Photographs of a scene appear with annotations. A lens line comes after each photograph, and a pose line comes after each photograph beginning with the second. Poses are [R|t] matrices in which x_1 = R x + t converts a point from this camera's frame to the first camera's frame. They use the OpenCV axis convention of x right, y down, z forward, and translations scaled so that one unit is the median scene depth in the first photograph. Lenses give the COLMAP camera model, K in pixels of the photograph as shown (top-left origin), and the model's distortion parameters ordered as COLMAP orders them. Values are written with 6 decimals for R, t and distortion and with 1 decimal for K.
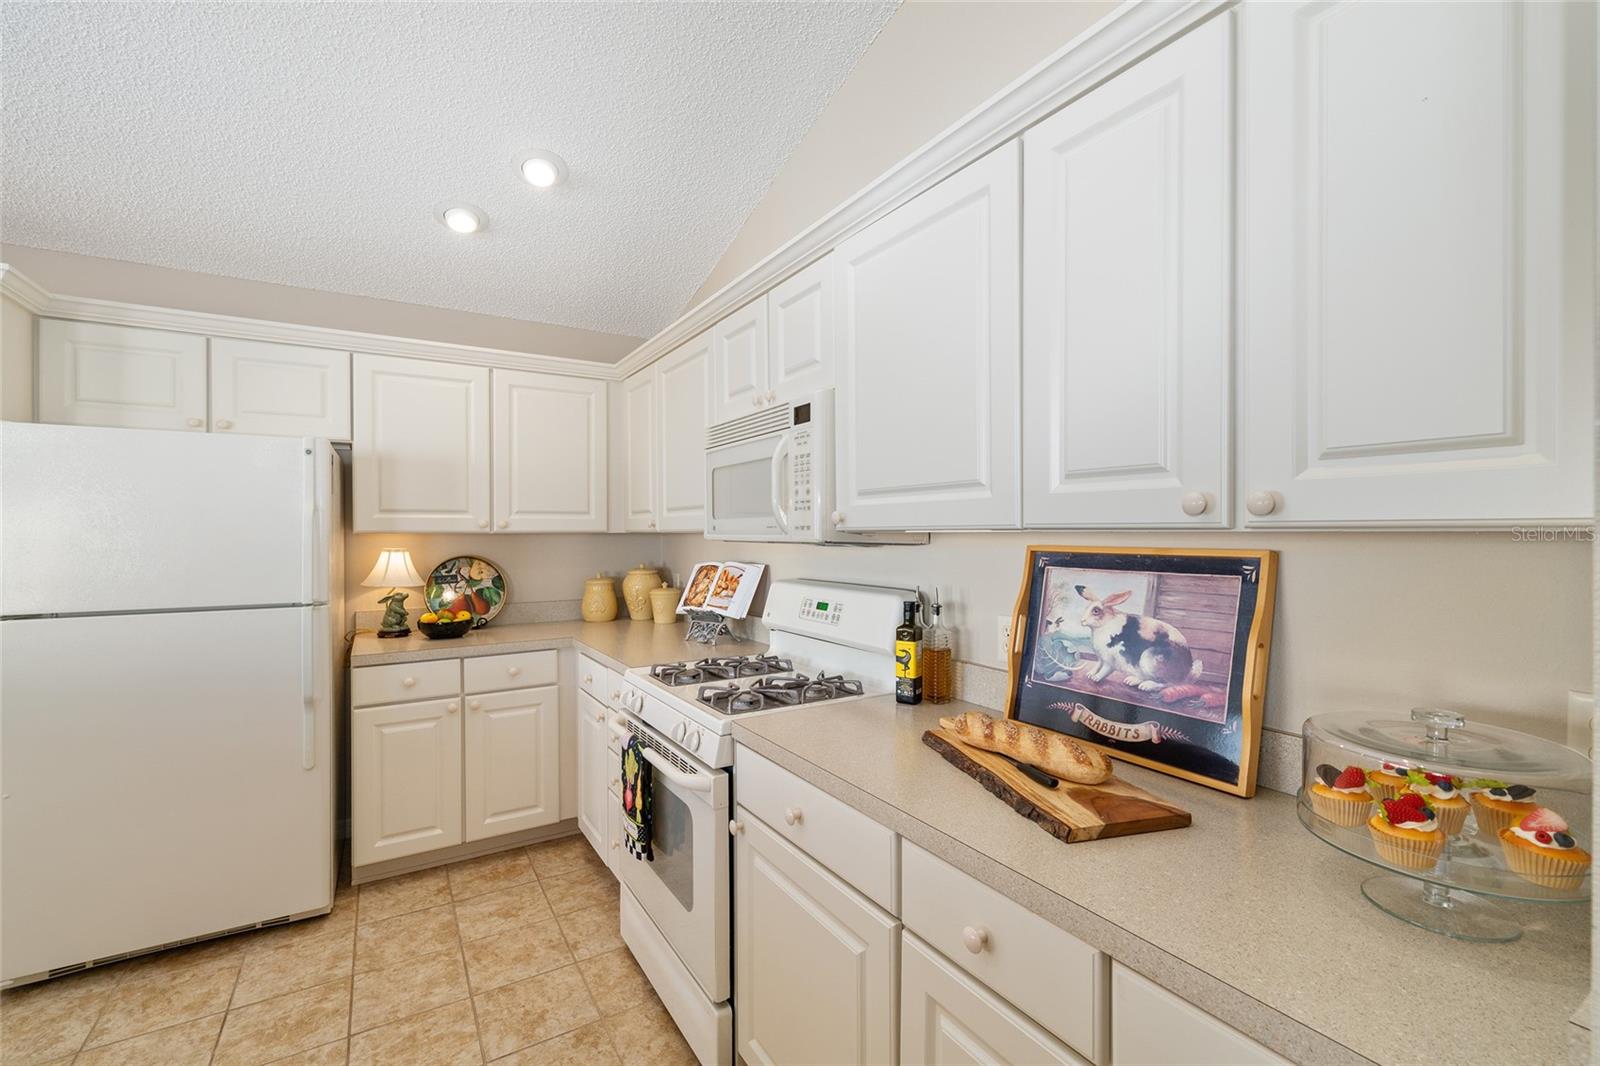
lens RADIAL K [[705.8, 0, 787.0], [0, 705.8, 525.3], [0, 0, 1]] dist [-0.002252, -0.000072]
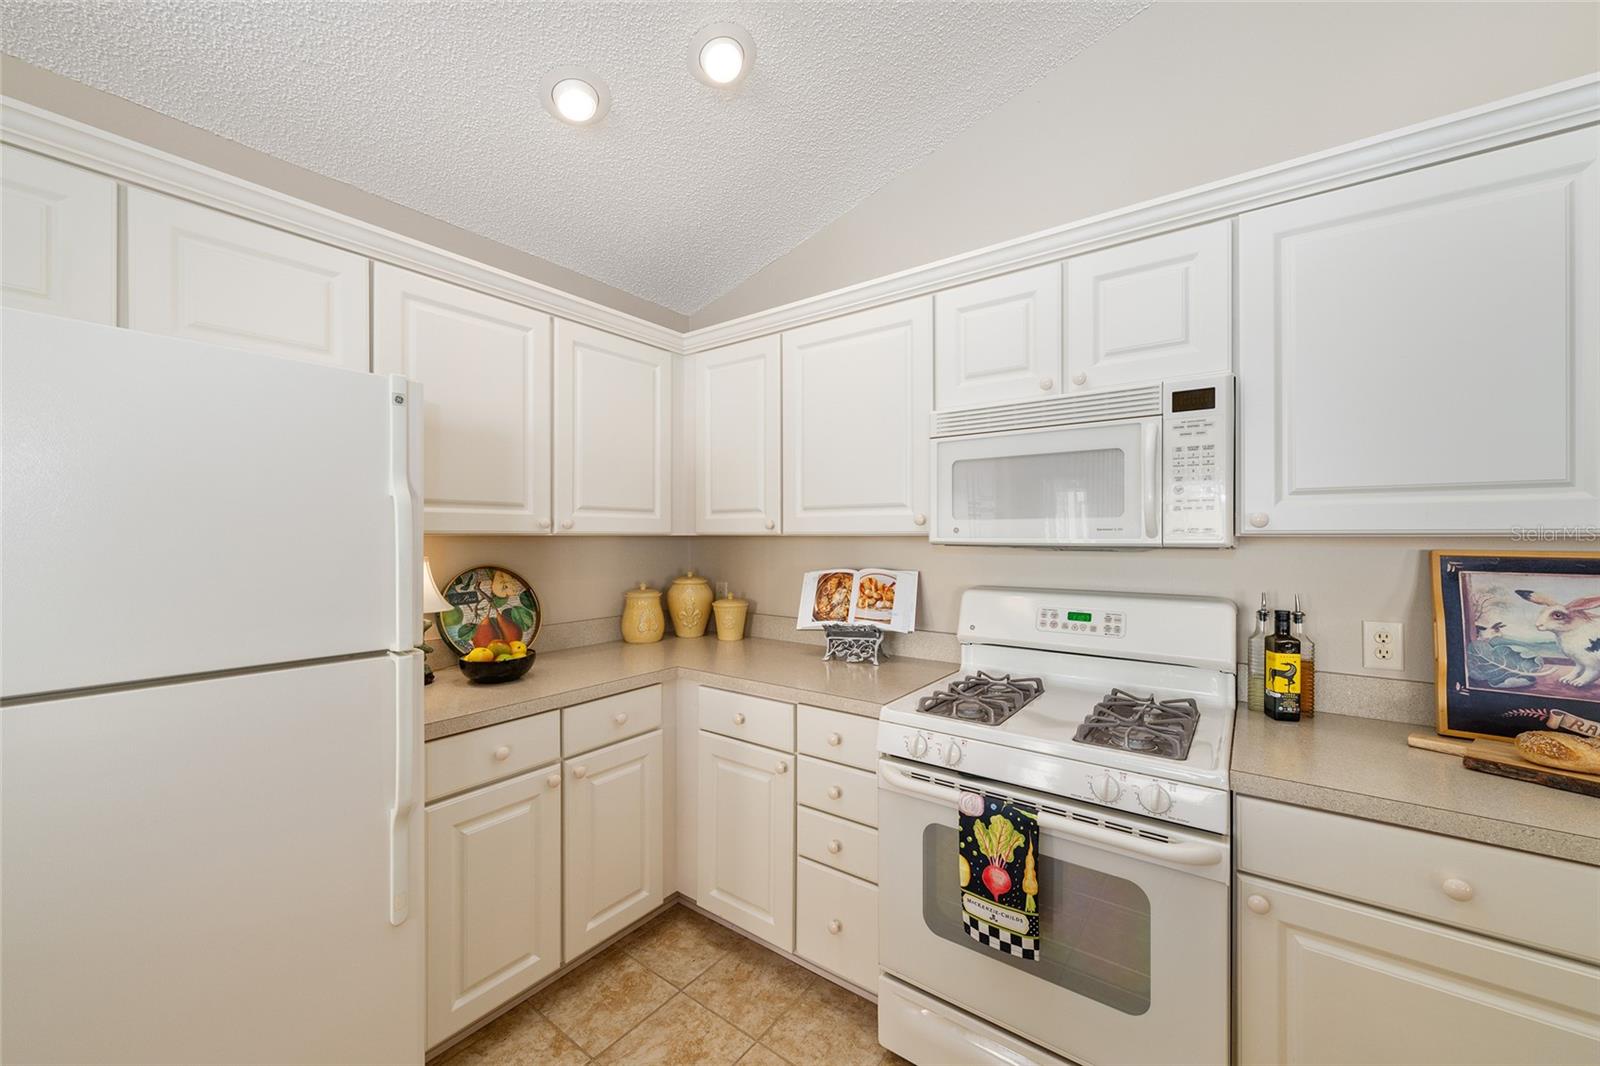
lens RADIAL K [[629.8, 0, 801.8], [0, 629.8, 528.0], [0, 0, 1]] dist [-0.002056, -0.000050]
pose [[0.924475, 0.007510, 0.381169, -0.487393], [-0.006920, 0.999972, -0.002919, 0.003949], [-0.381180, 0.000061, 0.924501, 0.316685]]
